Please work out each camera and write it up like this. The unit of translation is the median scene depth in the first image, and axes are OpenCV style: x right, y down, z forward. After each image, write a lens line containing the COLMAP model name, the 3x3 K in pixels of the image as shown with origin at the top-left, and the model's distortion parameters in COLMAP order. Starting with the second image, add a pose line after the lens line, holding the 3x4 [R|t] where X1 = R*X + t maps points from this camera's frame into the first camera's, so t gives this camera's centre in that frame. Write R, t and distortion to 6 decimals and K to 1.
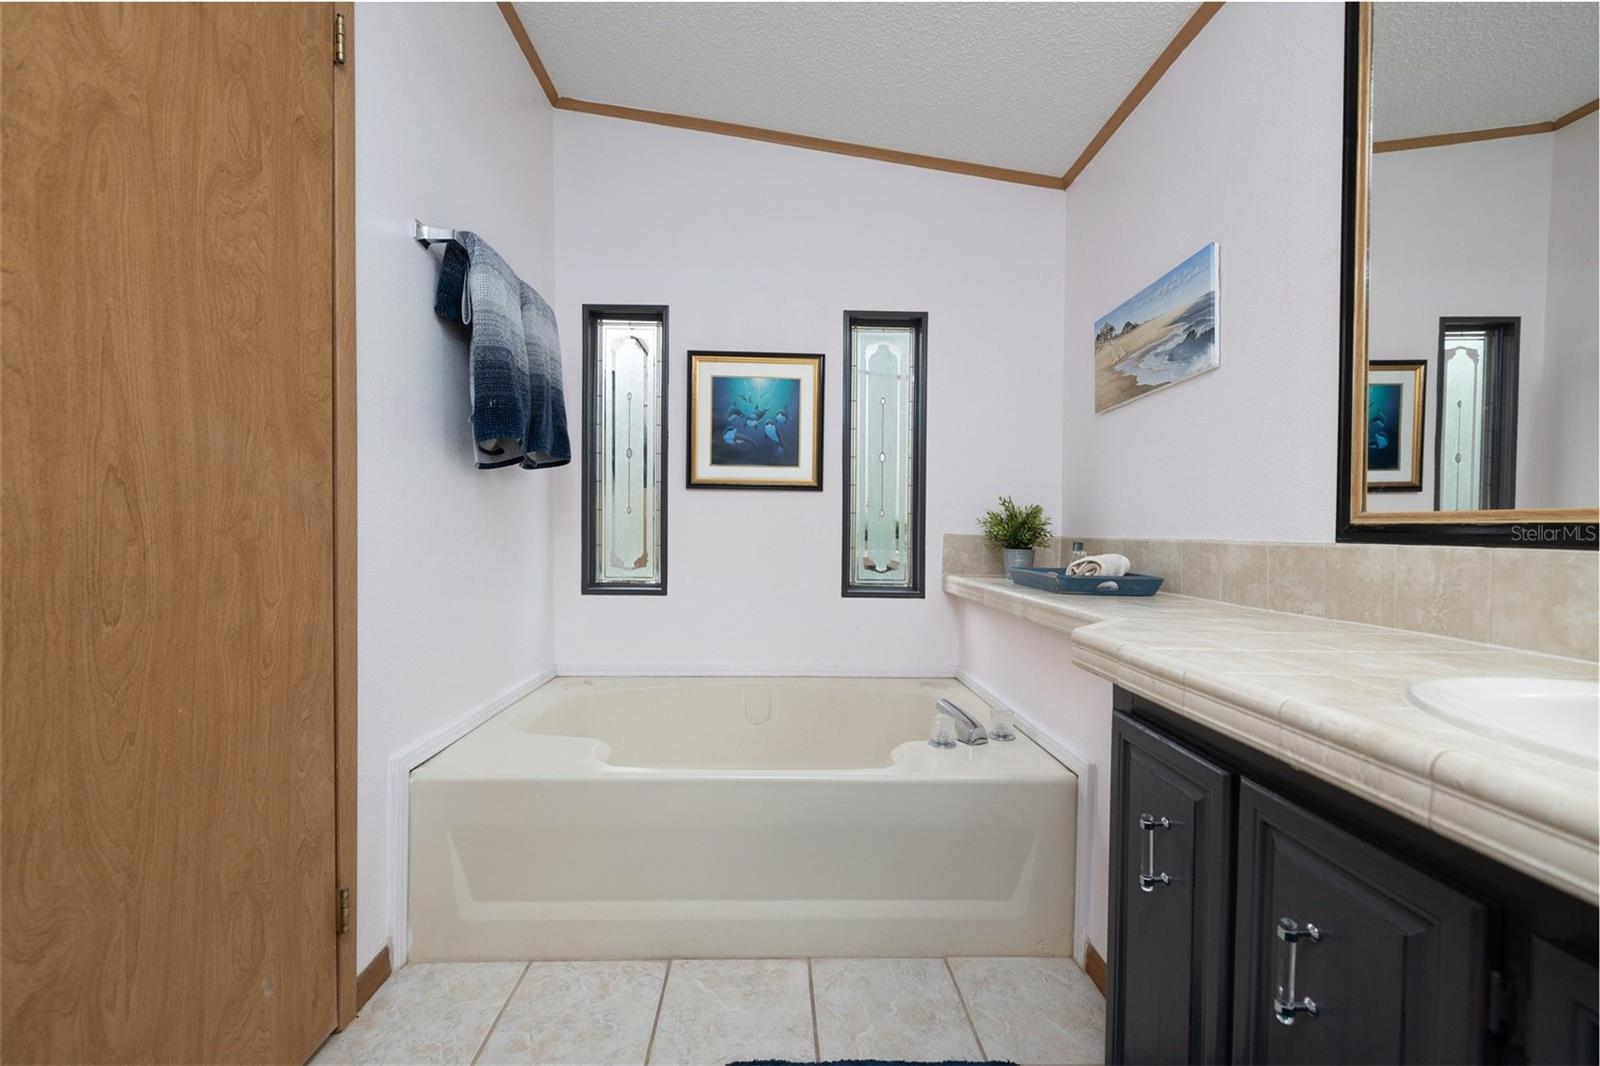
lens RADIAL K [[614.5, 0, 782.2], [0, 614.5, 531.1], [0, 0, 1]] dist [0.000455, 0.000073]
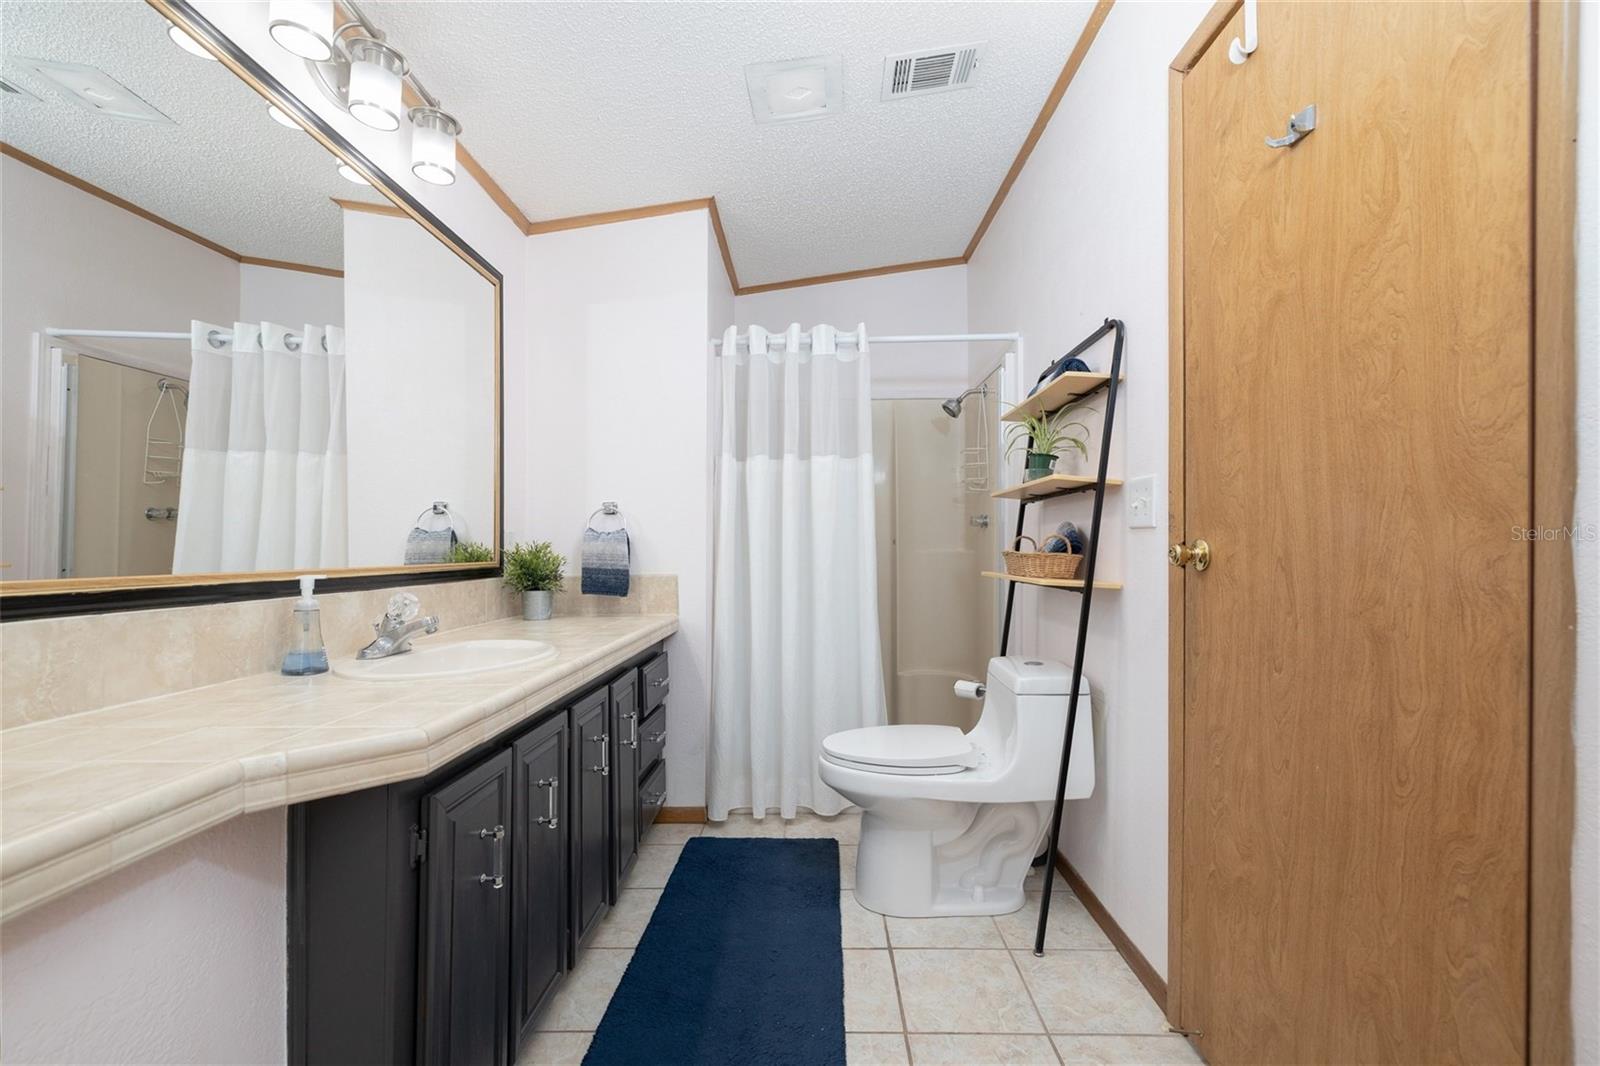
lens RADIAL K [[671.1, 0, 796.7], [0, 671.1, 533.2], [0, 0, 1]] dist [0.001938, 0.000623]
pose [[-0.998853, -0.008889, 0.047043, -0.060313], [-0.009540, 0.999861, -0.013640, -0.103685], [-0.046915, -0.014073, -0.998800, 2.046543]]
